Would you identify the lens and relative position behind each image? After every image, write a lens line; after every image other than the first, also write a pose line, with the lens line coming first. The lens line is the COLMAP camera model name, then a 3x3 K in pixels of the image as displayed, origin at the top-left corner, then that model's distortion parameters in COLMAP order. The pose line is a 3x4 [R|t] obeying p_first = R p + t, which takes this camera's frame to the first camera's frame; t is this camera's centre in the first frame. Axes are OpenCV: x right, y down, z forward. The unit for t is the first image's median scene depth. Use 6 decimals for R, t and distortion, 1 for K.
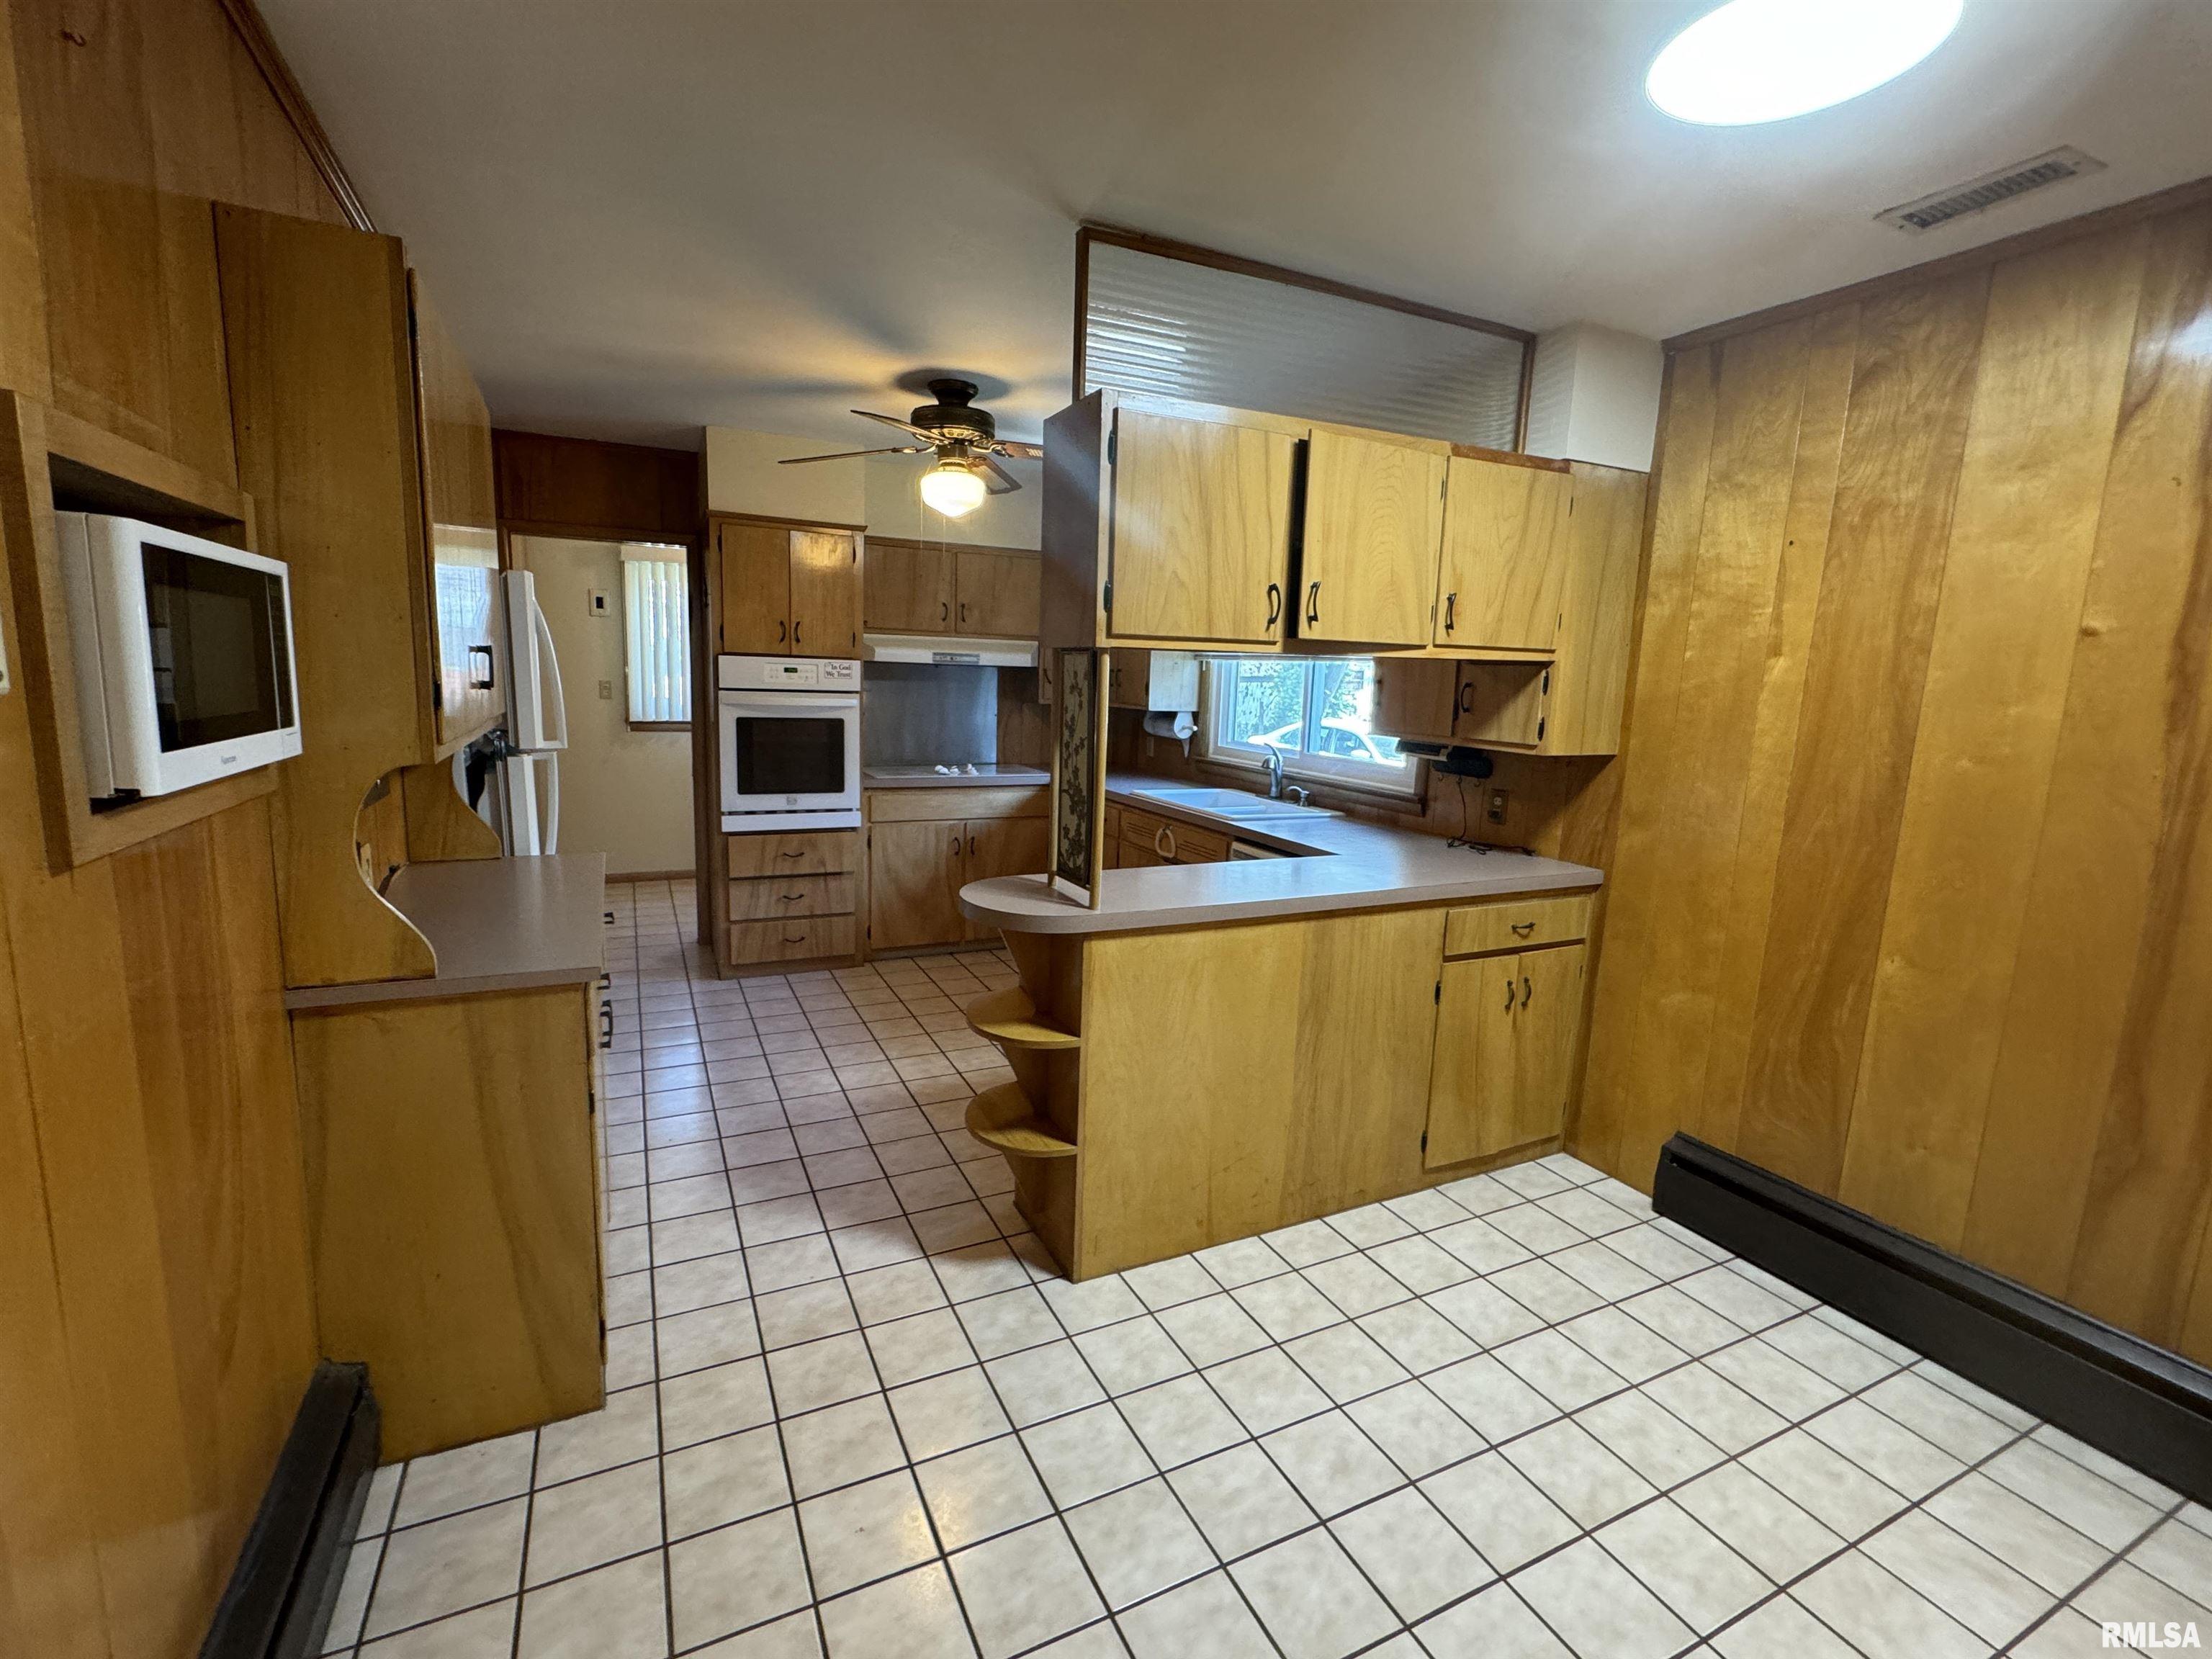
lens RADIAL K [[984.8, 0, 1106.0], [0, 984.8, 829.5], [0, 0, 1]] dist [-0.000011, 0.000007]
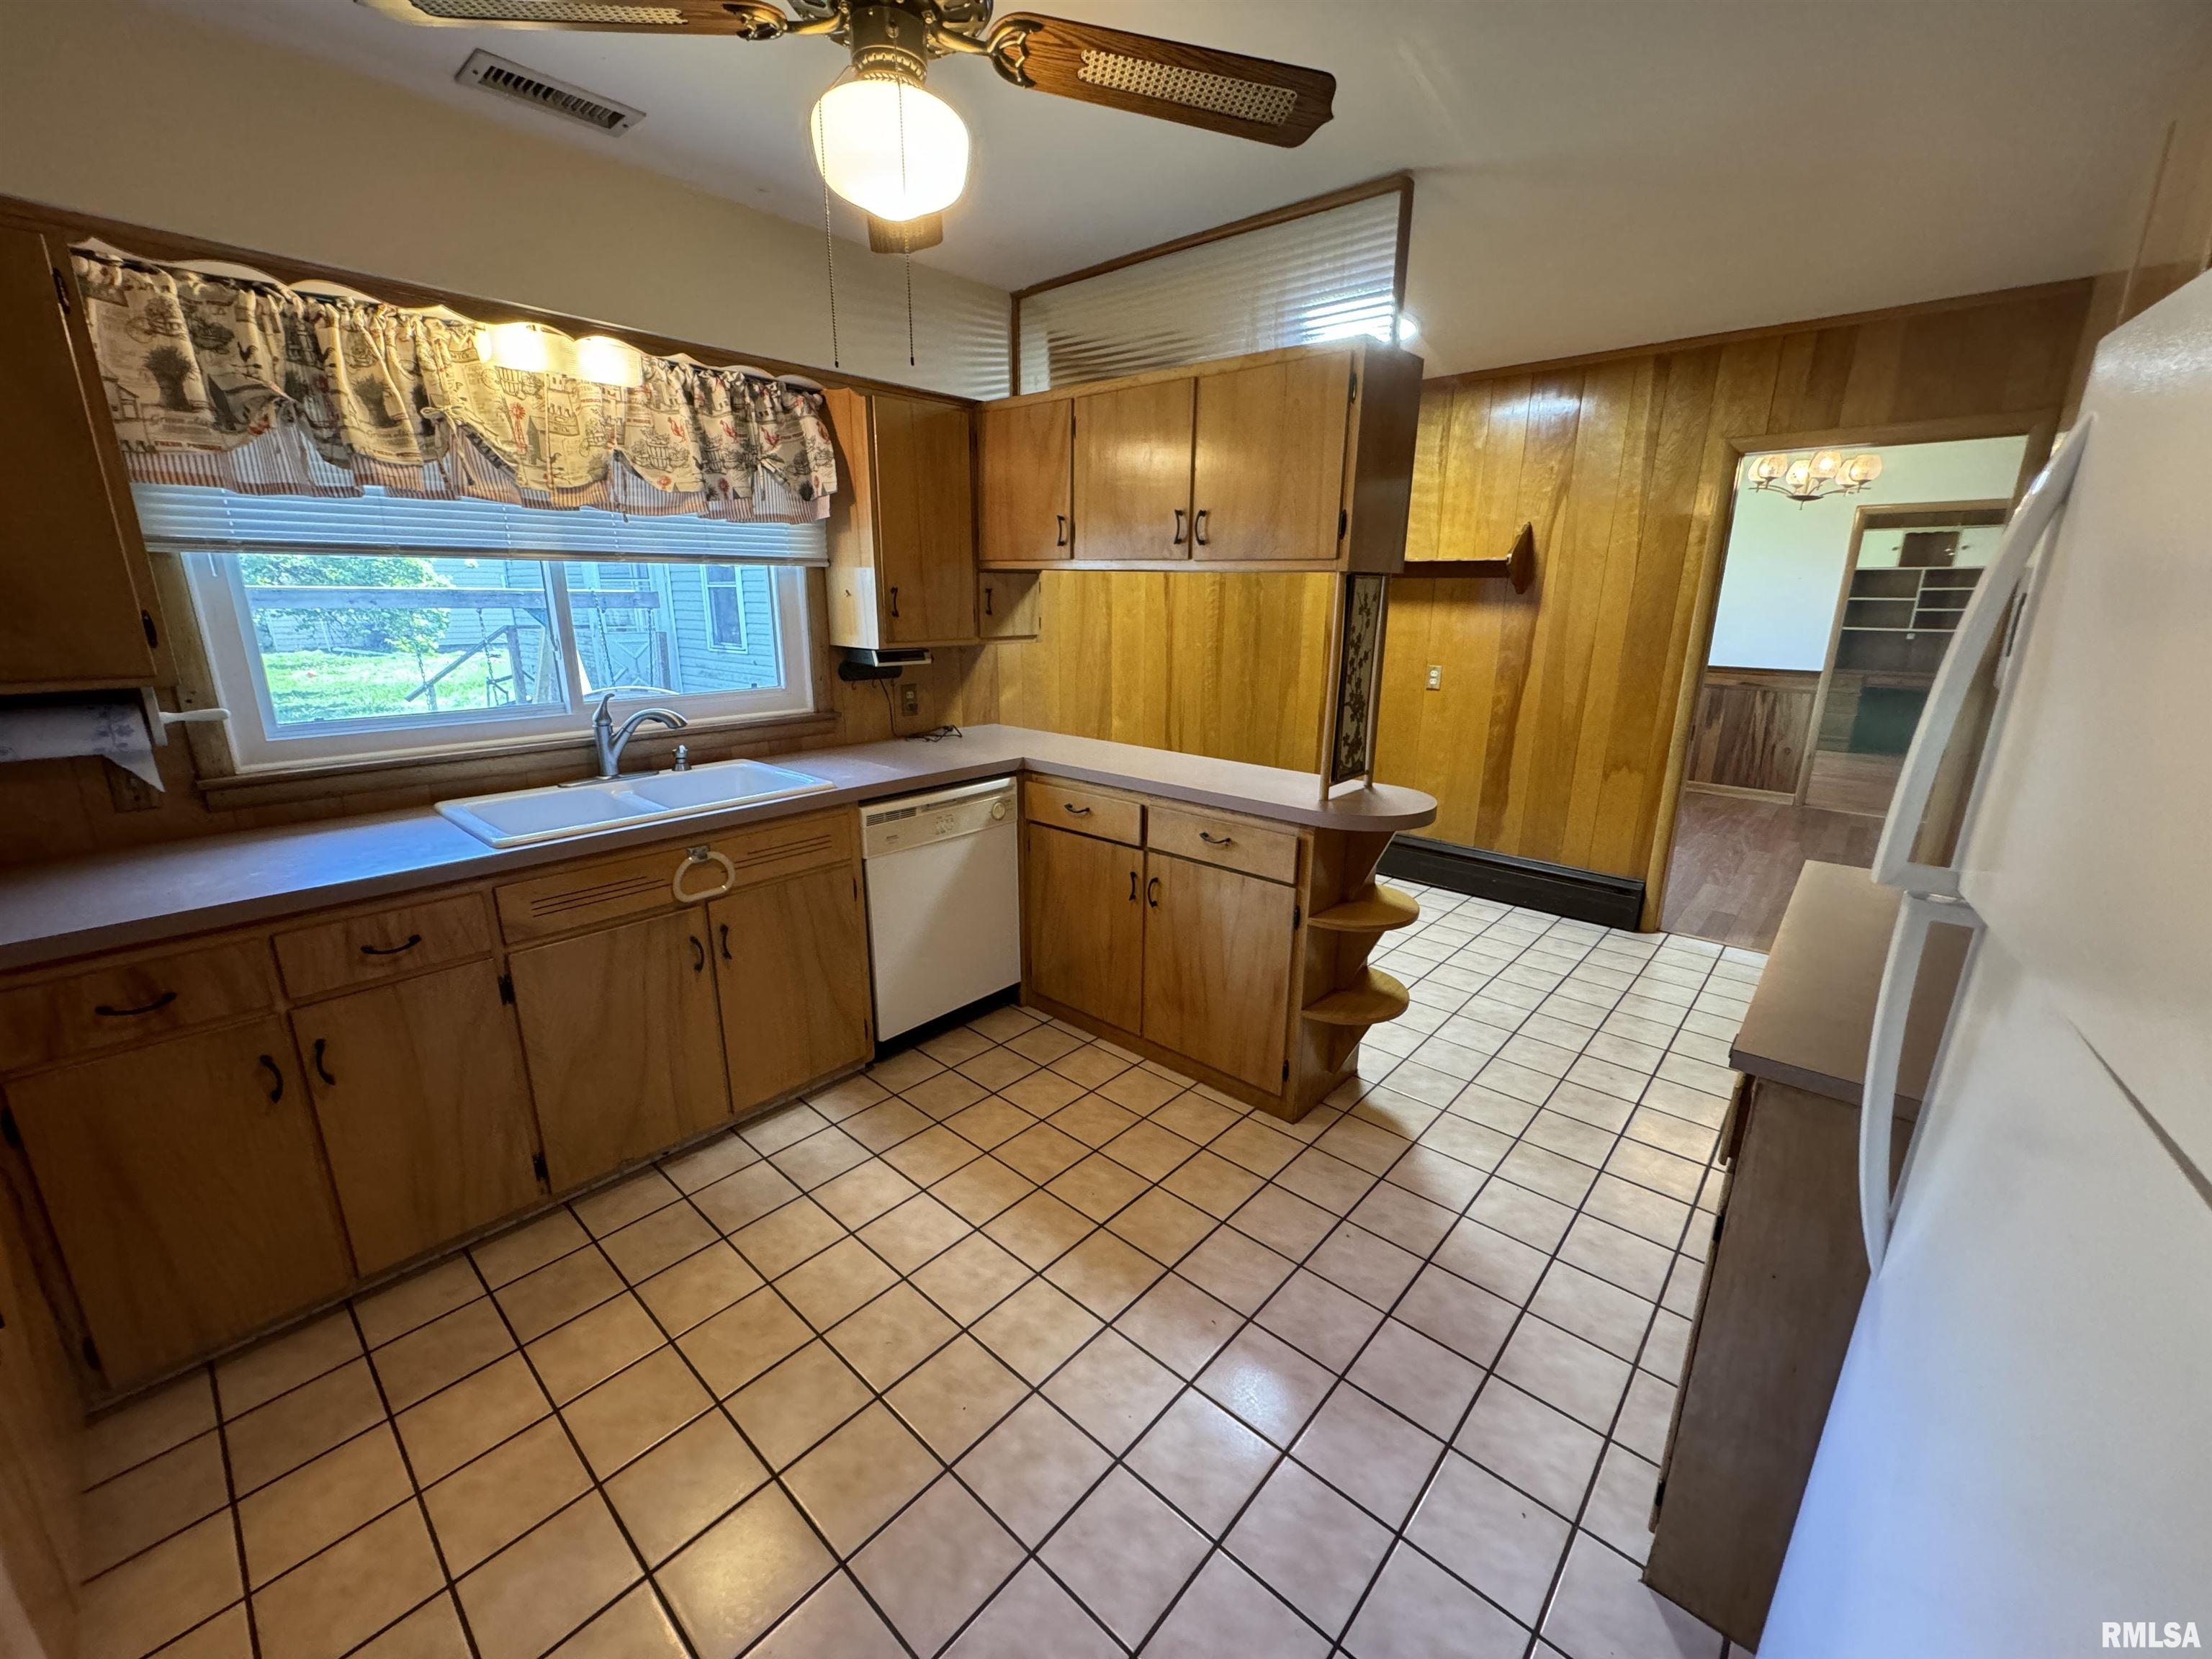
lens RADIAL K [[879.2, 0, 1104.1], [0, 879.2, 827.0], [0, 0, 1]] dist [0.001134, -0.000228]
pose [[-0.375823, -0.277265, 0.884241, -0.719340], [0.128119, 0.929482, 0.345904, -0.243282], [-0.917792, 0.243286, -0.313797, 1.347922]]
